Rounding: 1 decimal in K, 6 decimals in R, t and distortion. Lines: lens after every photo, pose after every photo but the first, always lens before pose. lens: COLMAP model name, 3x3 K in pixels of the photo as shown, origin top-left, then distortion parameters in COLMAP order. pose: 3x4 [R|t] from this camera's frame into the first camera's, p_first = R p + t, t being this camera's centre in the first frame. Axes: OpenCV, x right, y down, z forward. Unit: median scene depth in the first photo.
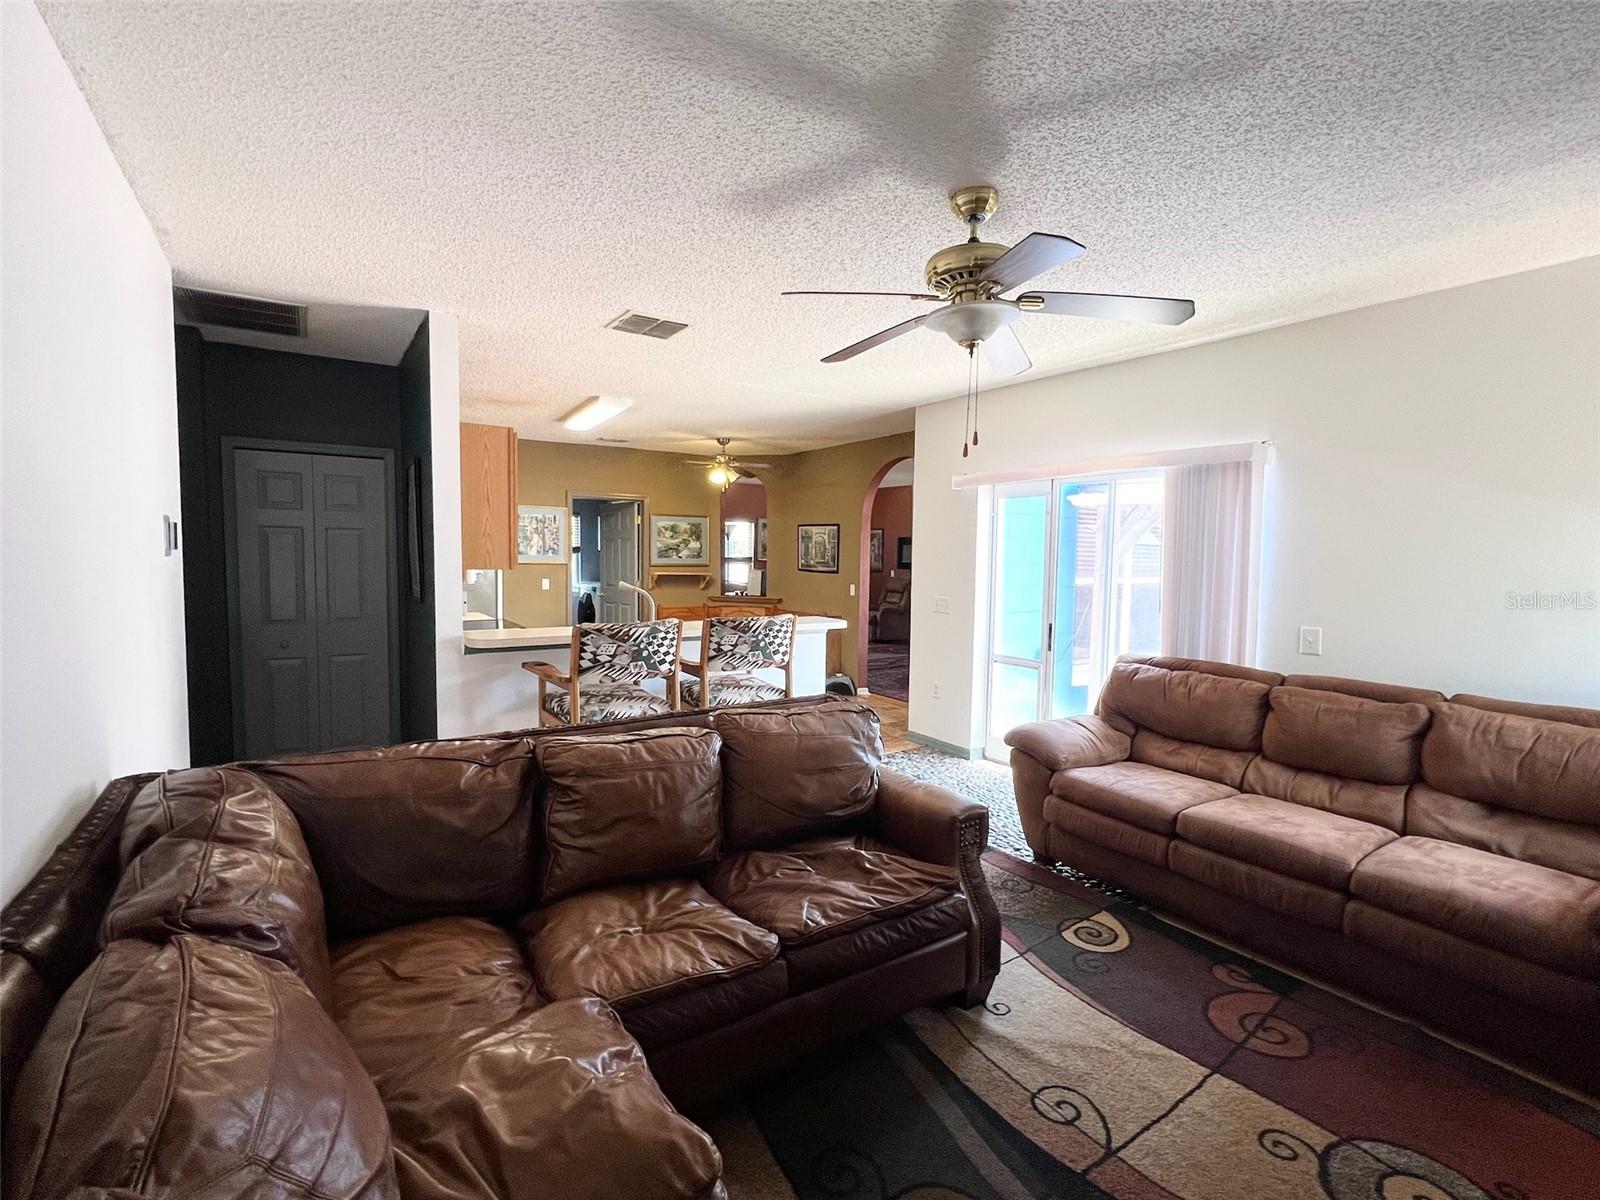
lens RADIAL K [[735.8, 0, 803.5], [0, 735.8, 596.2], [0, 0, 1]] dist [-0.002007, 0.000922]
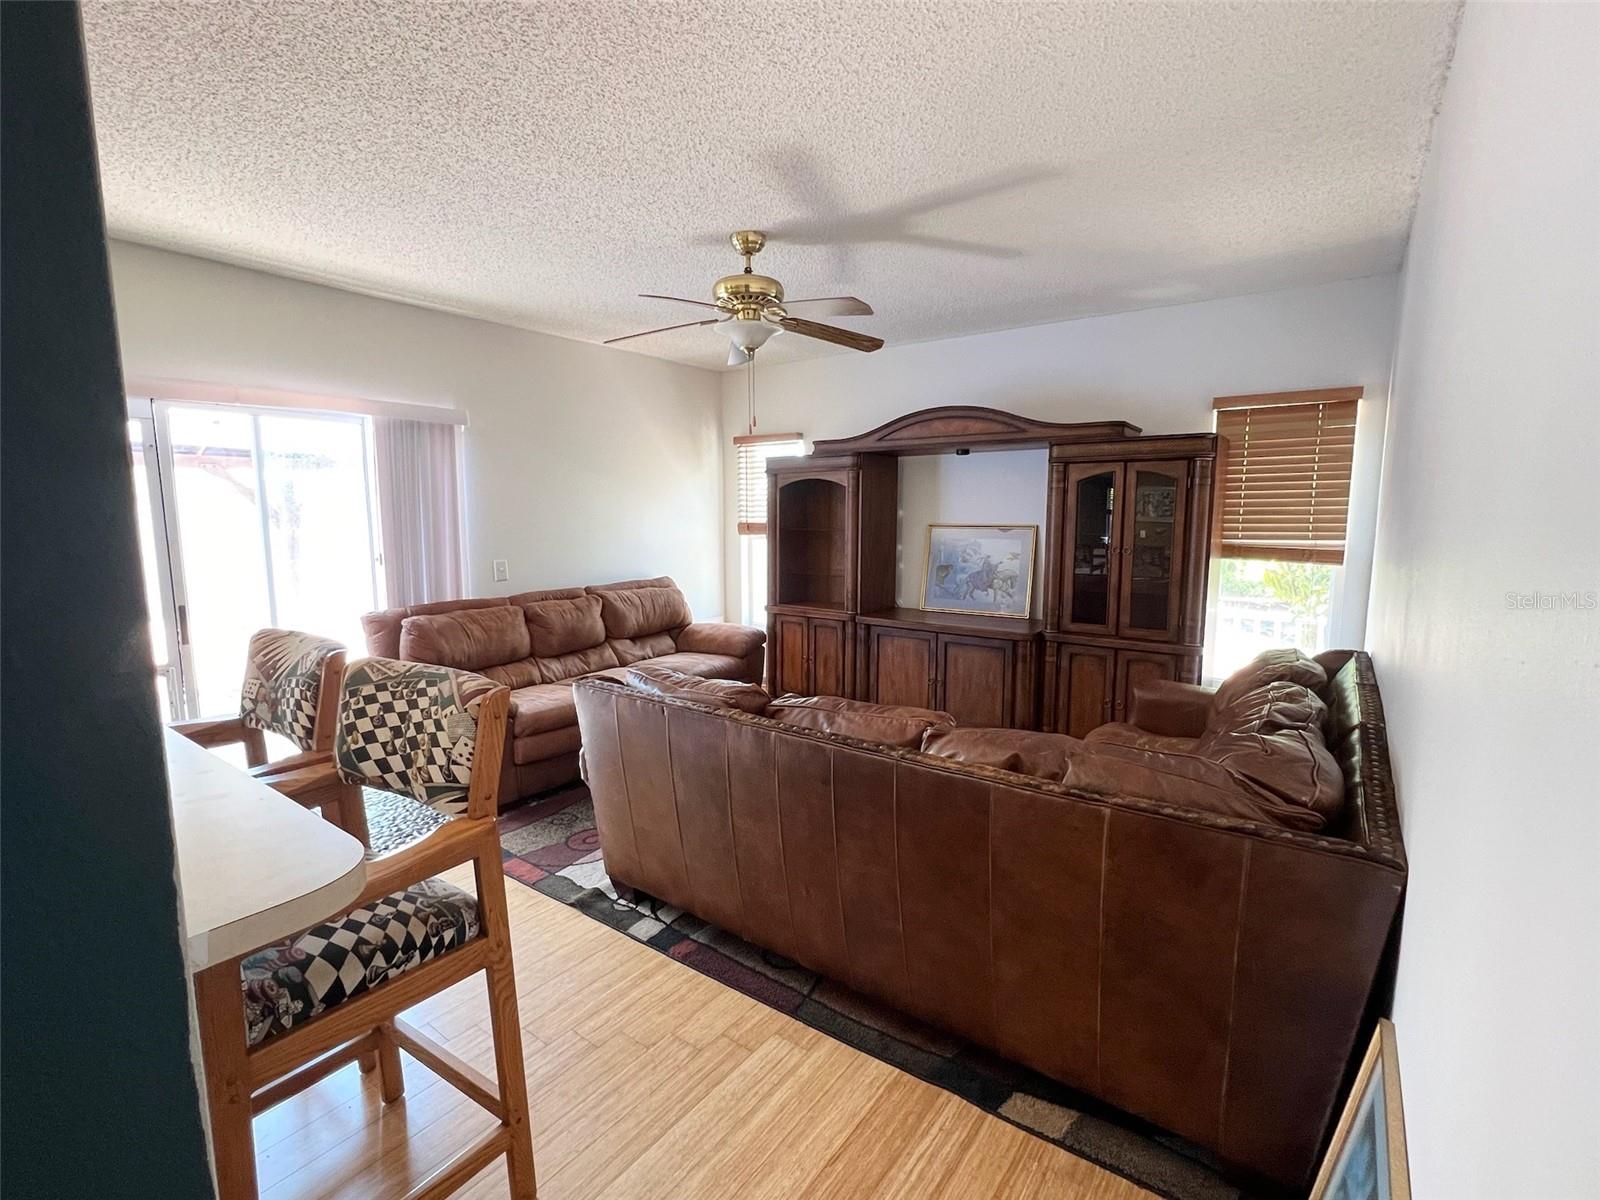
lens RADIAL K [[735.8, 0, 802.3], [0, 735.8, 599.9], [0, 0, 1]] dist [-0.002007, 0.000922]
pose [[-0.341561, -0.127538, 0.931166, -0.703108], [0.056185, 0.986207, 0.155686, -0.059923], [-0.938179, 0.105494, -0.329684, 0.884559]]
